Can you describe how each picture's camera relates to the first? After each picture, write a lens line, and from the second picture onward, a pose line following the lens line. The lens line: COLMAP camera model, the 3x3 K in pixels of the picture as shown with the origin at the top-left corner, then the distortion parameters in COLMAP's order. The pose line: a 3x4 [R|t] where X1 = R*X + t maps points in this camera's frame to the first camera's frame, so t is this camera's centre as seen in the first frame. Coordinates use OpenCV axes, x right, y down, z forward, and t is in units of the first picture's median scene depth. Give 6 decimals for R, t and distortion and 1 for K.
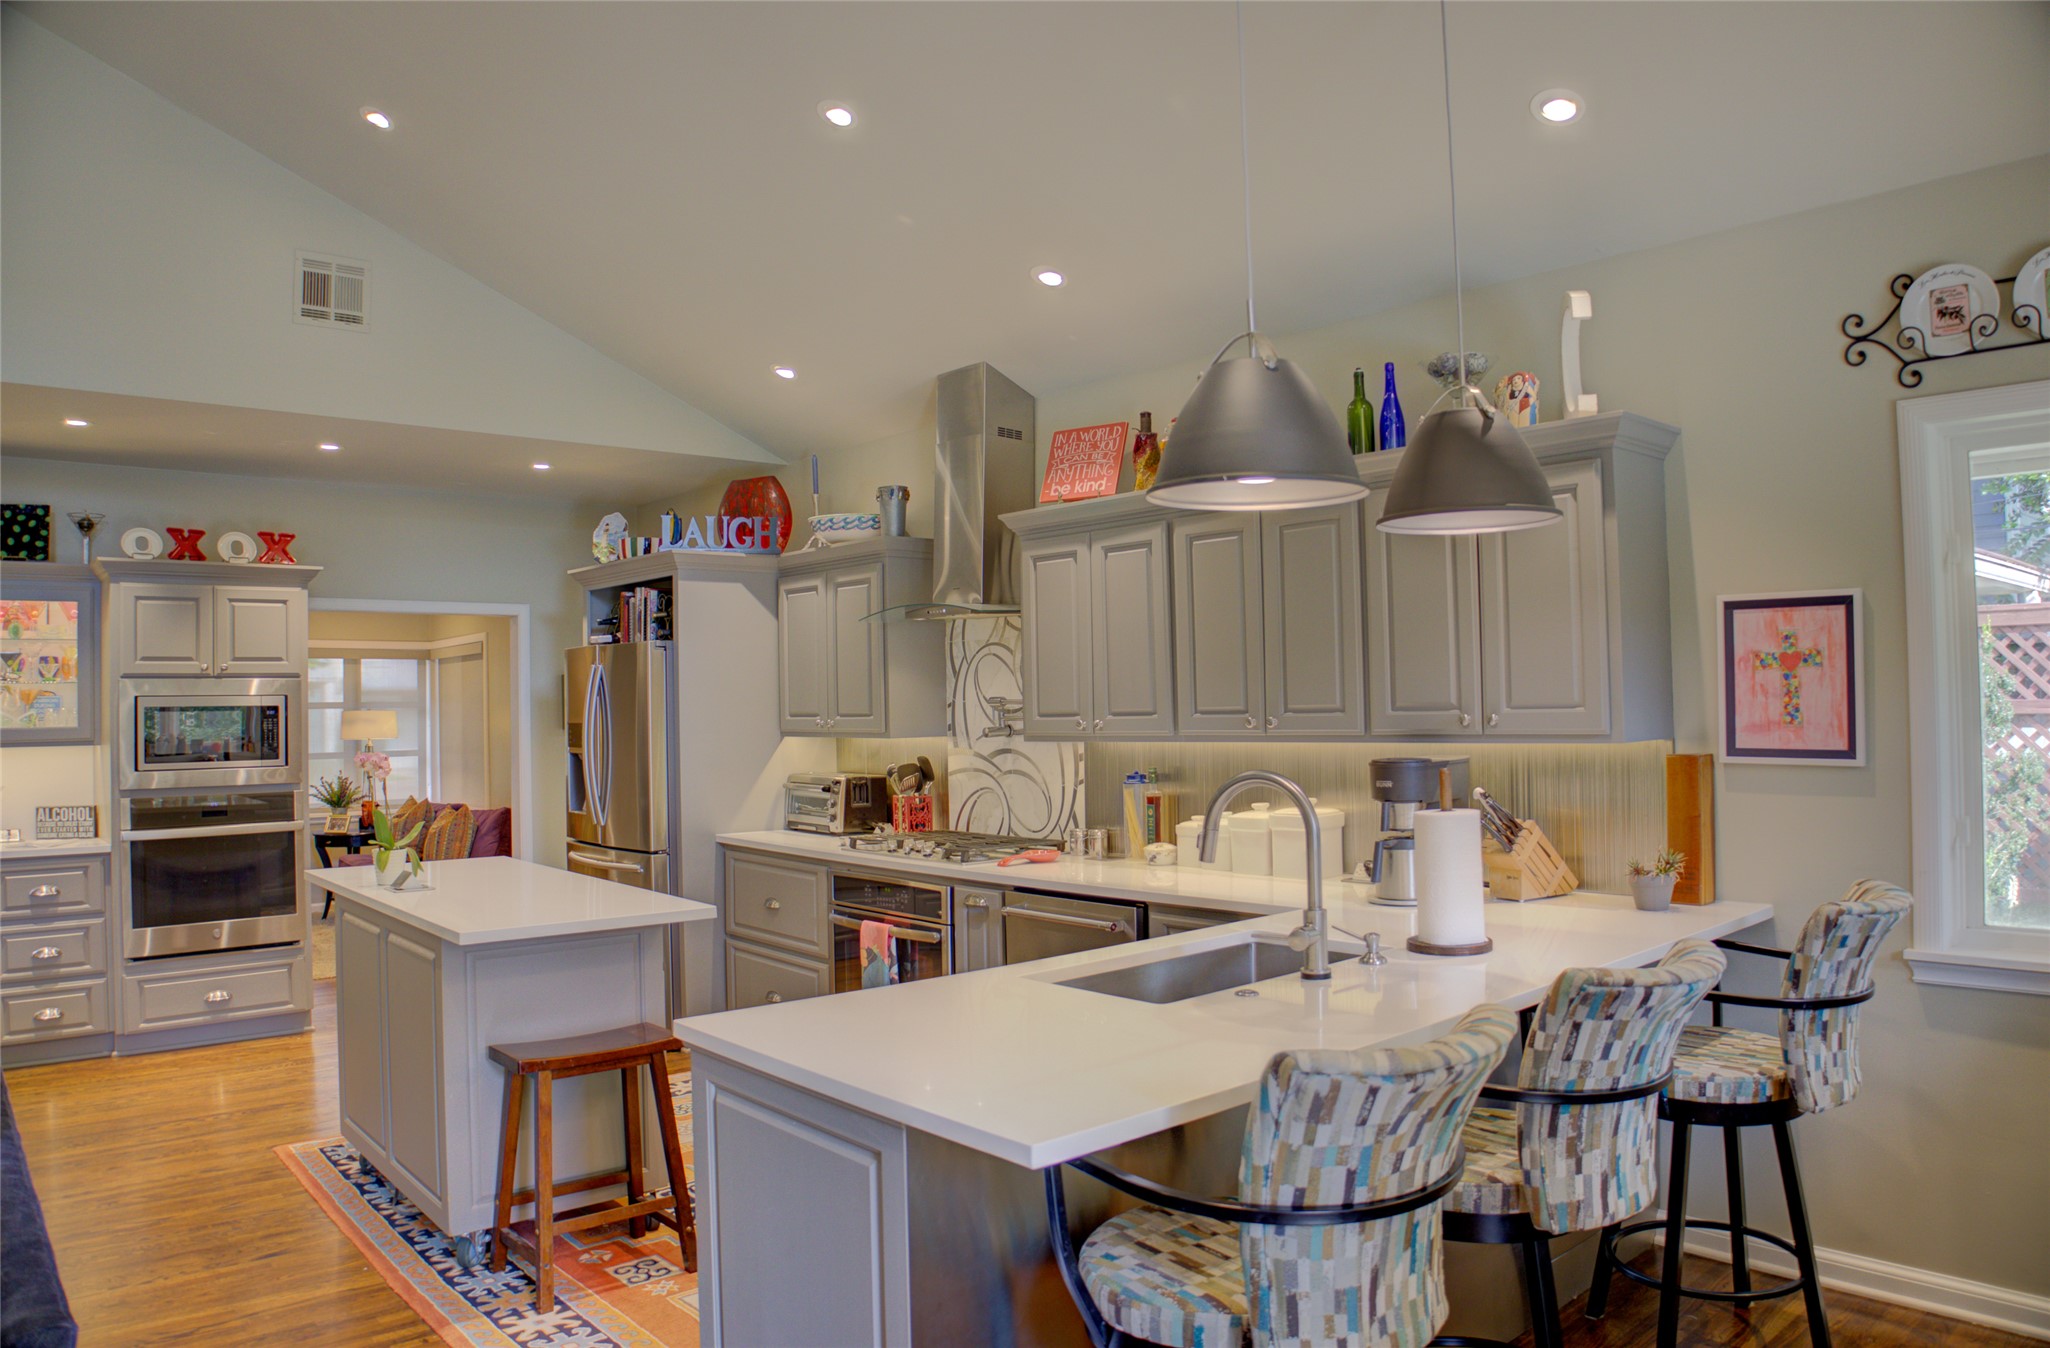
lens RADIAL K [[1425.0, 0, 1023.2], [0, 1425.0, 662.2], [0, 0, 1]] dist [-0.151502, 0.084206]
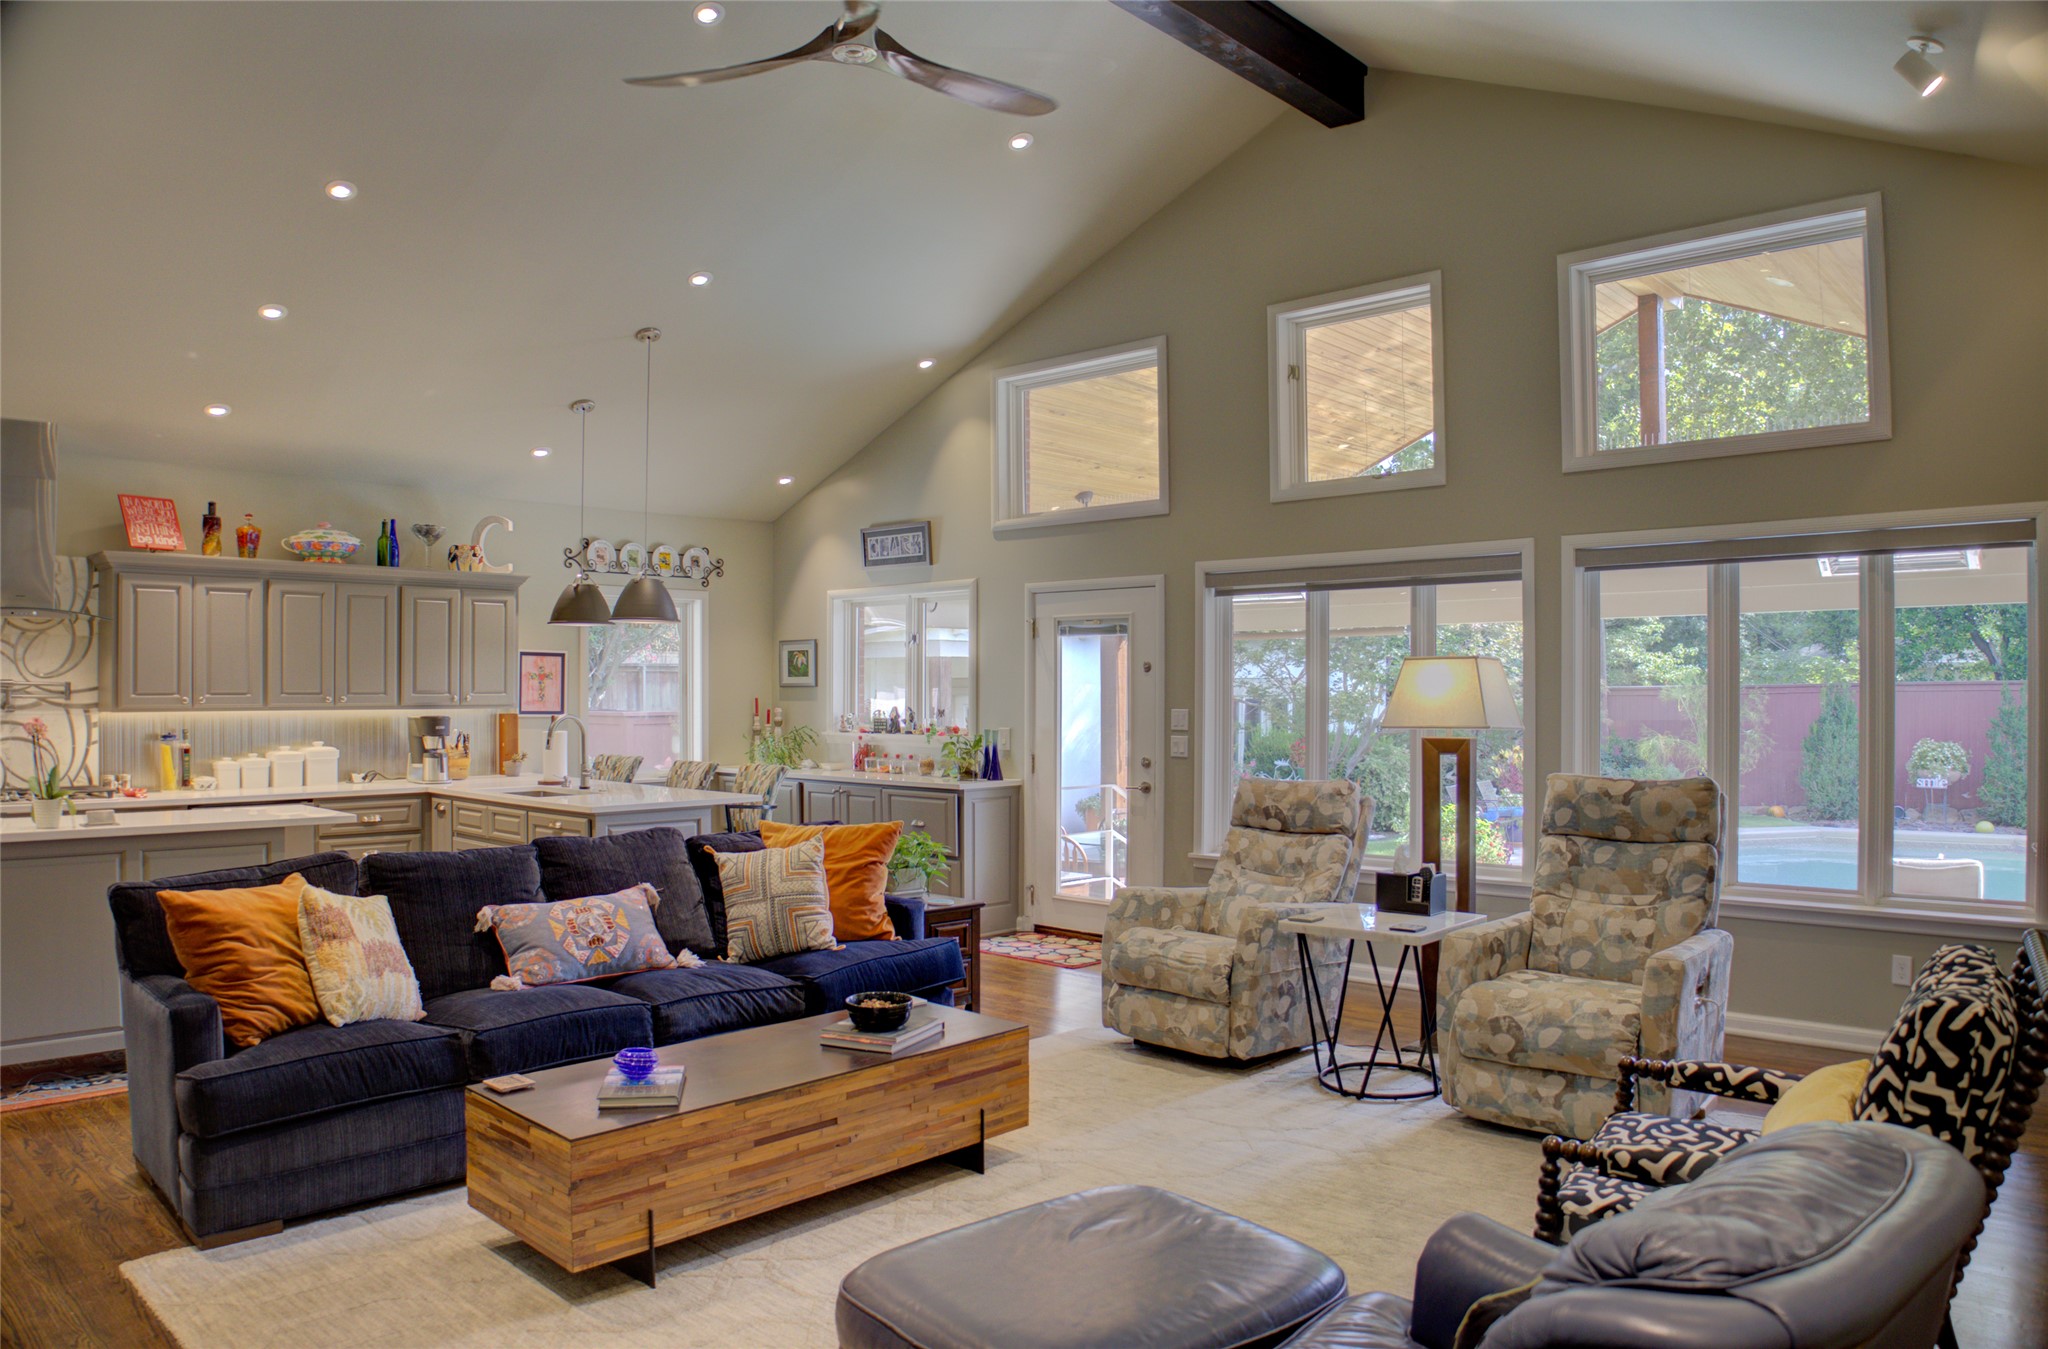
lens RADIAL K [[1403.8, 0, 1024.0], [0, 1403.8, 674.5], [0, 0, 1]] dist [-0.130319, 0.040675]
pose [[-0.097039, 0.029209, 0.994852, -1.210435], [-0.027563, 0.999107, -0.032022, 0.030462], [-0.994899, -0.030529, -0.096147, 0.198317]]
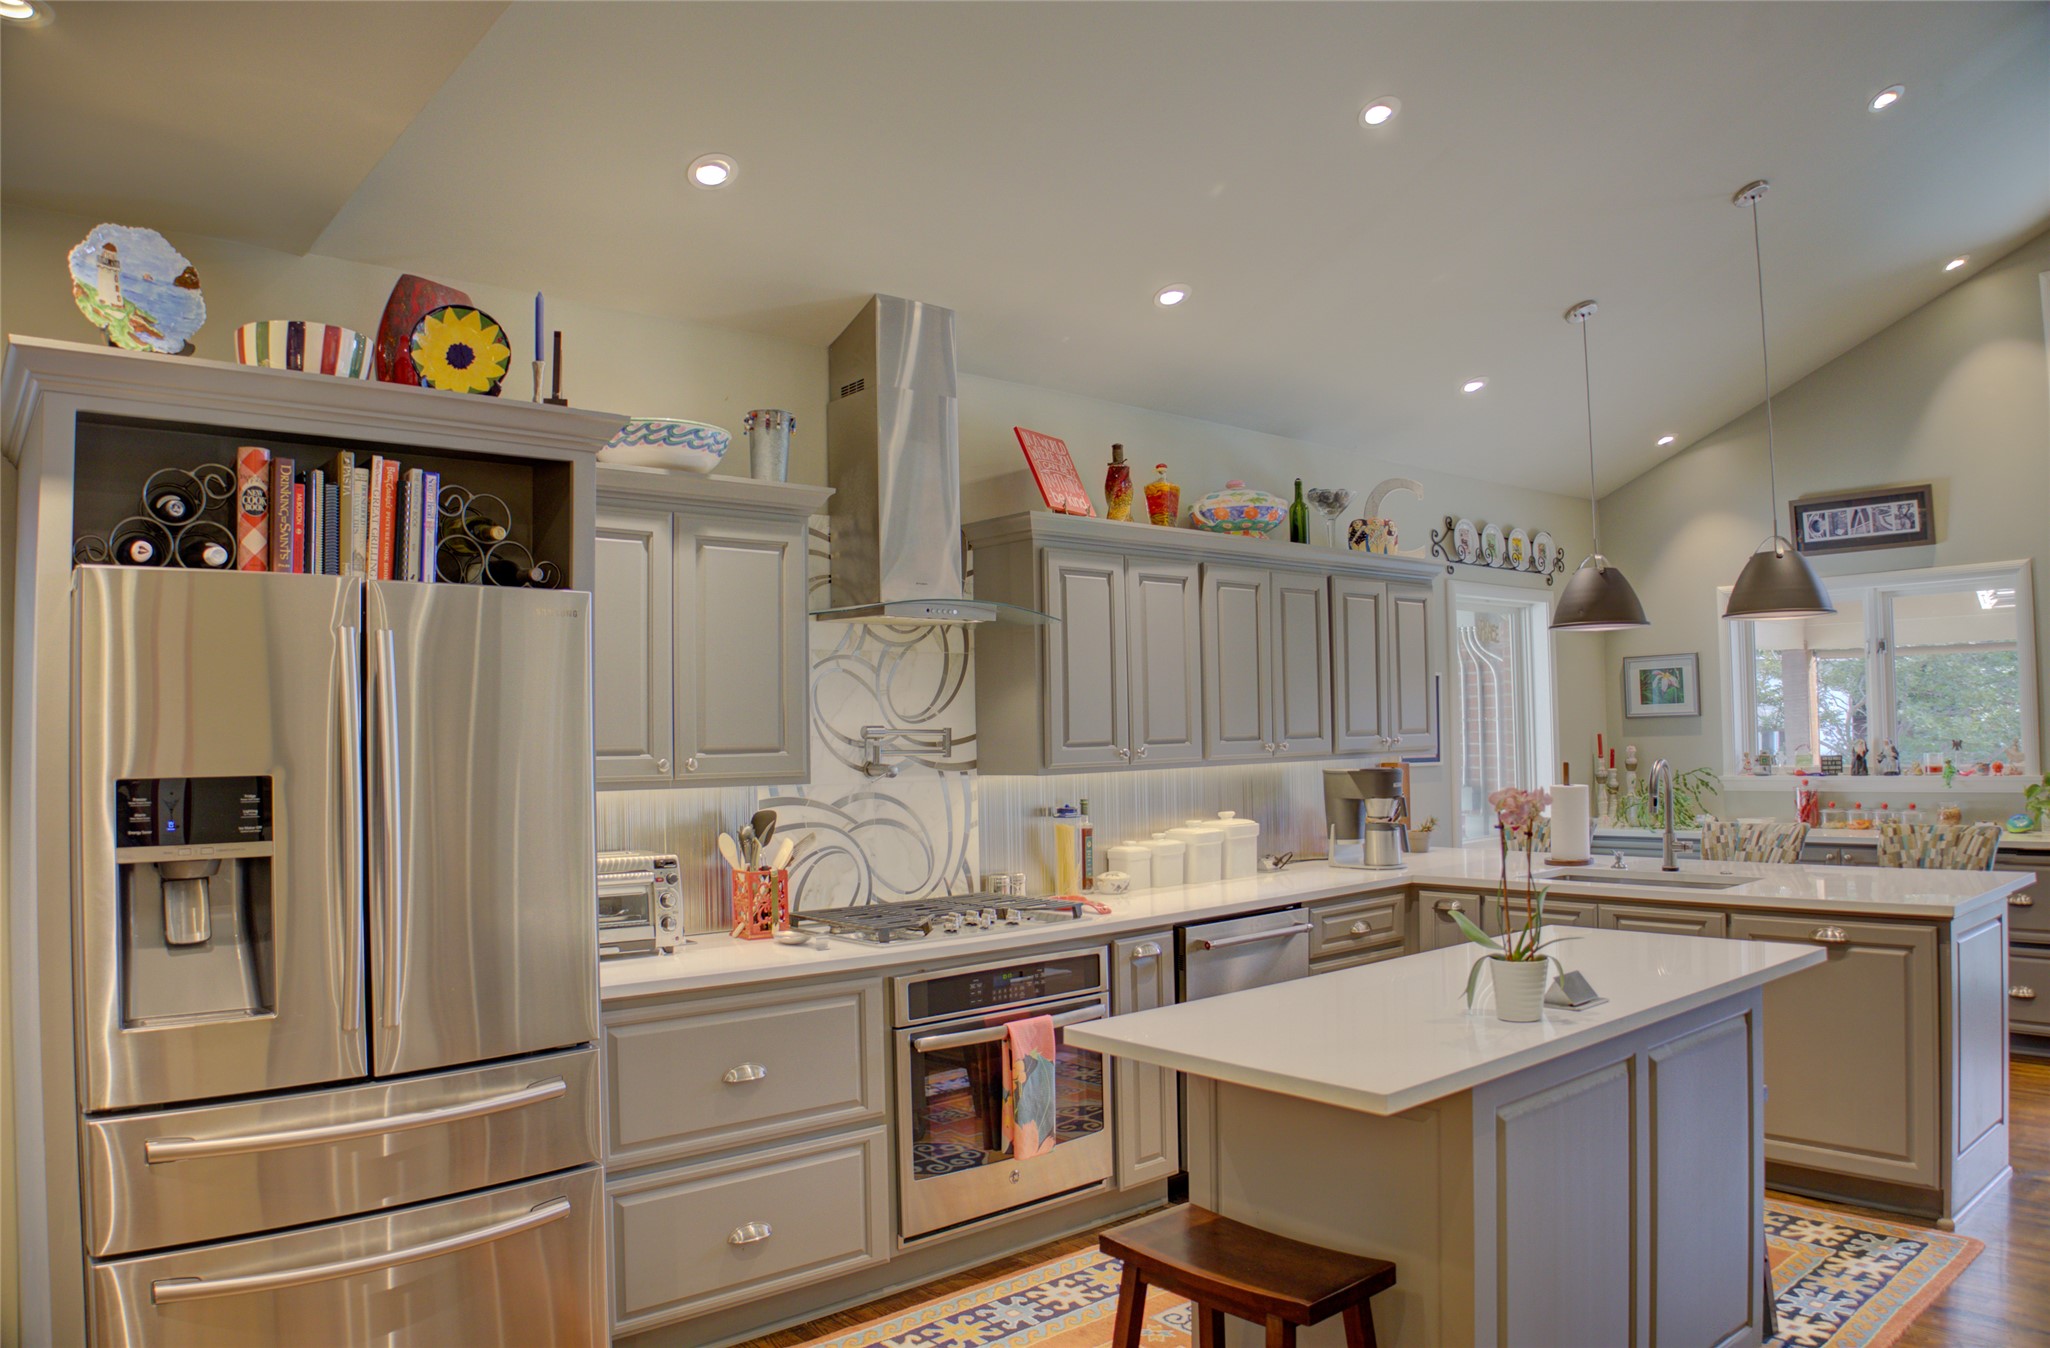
lens RADIAL K [[1441.3, 0, 1052.8], [0, 1441.3, 679.3], [0, 0, 1]] dist [-0.165131, 0.091194]
pose [[-0.023069, 0.058429, 0.998025, -0.757984], [-0.007370, 0.998254, -0.058613, 0.042098], [-0.999707, -0.008708, -0.022598, 0.875668]]
